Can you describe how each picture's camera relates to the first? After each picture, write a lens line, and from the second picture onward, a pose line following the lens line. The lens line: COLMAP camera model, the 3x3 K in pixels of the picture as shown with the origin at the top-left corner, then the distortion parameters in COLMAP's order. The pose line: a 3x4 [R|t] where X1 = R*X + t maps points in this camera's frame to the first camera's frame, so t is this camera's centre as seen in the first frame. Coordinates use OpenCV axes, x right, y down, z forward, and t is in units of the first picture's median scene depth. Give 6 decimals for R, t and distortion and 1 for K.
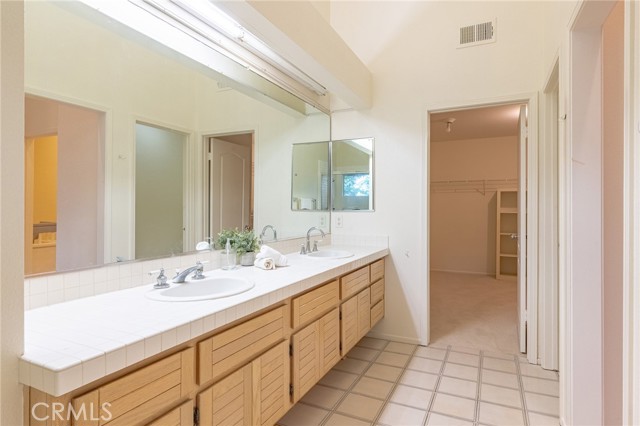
lens RADIAL K [[357.6, 0, 321.9], [0, 357.6, 212.4], [0, 0, 1]] dist [-0.001365, -0.000068]
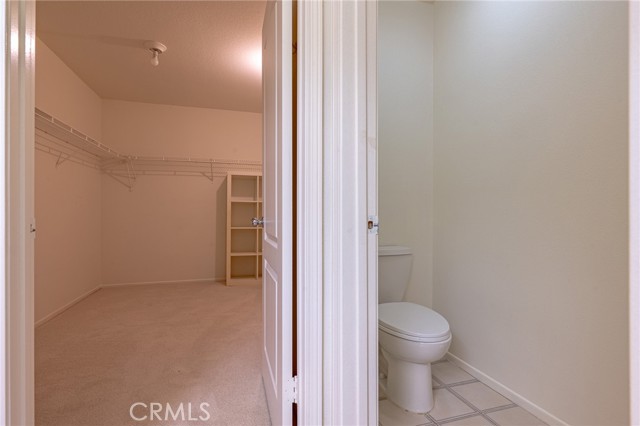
lens RADIAL K [[323.9, 0, 322.5], [0, 323.9, 215.7], [0, 0, 1]] dist [0.001457, -0.000041]
pose [[0.734123, -0.000029, 0.679017, 0.152184], [0.002709, 0.999992, -0.002886, 0.034495], [-0.679011, 0.003958, 0.734117, 0.319580]]
